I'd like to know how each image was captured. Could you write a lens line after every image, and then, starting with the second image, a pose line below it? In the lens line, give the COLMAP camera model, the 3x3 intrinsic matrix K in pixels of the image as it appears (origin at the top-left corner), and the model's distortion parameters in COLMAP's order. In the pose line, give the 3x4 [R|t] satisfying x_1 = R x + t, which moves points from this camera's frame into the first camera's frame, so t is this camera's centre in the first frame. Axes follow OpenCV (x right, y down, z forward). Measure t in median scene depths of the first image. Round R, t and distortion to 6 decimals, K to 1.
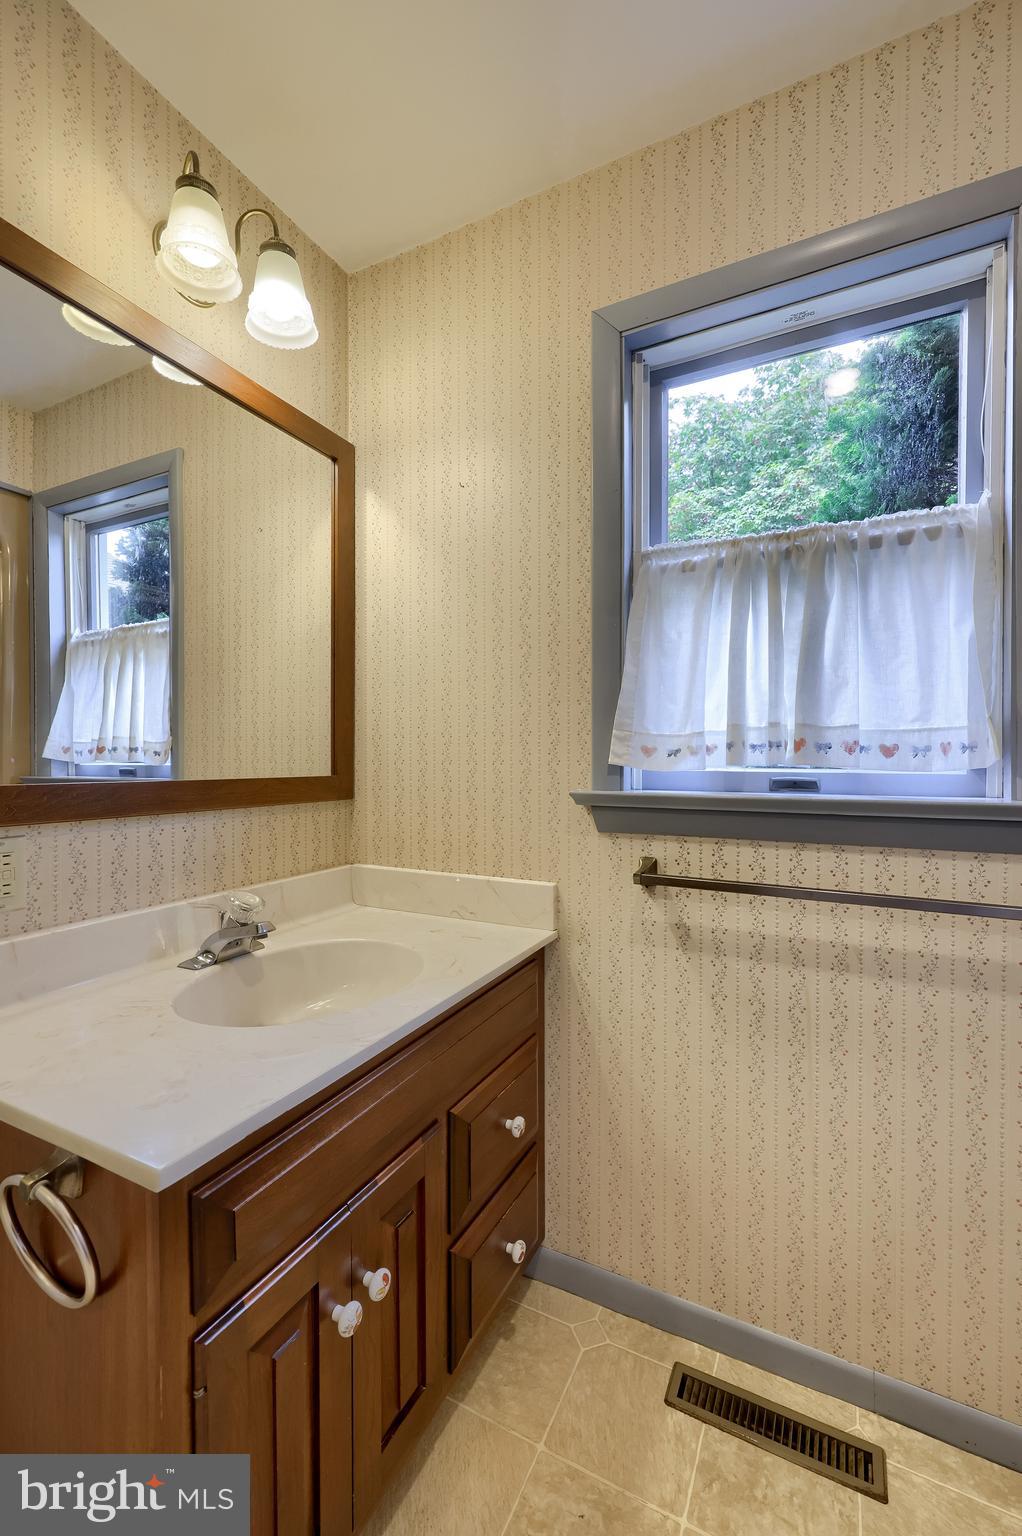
lens RADIAL K [[632.5, 0, 511.3], [0, 632.5, 761.1], [0, 0, 1]] dist [0.000753, -0.000124]
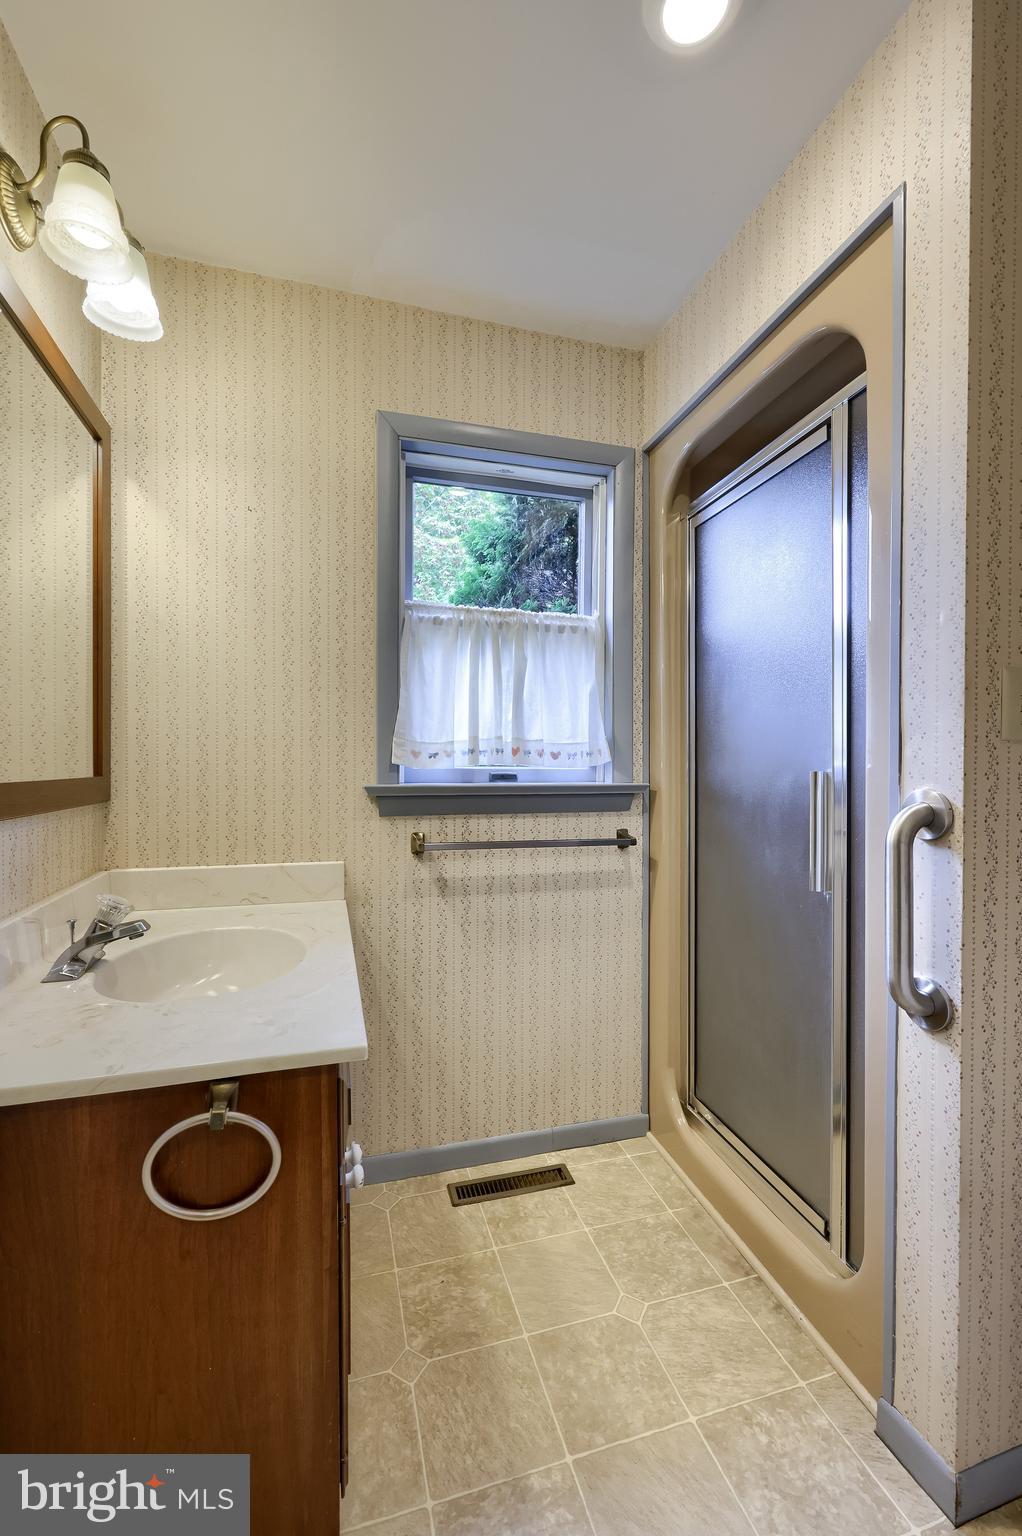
lens RADIAL K [[632.5, 0, 511.3], [0, 632.5, 761.1], [0, 0, 1]] dist [0.000753, -0.000124]
pose [[0.727440, 0.001420, 0.686170, -0.584226], [-0.001105, 0.999999, -0.000898, 0.000312], [-0.686171, -0.000105, 0.727441, -0.124373]]
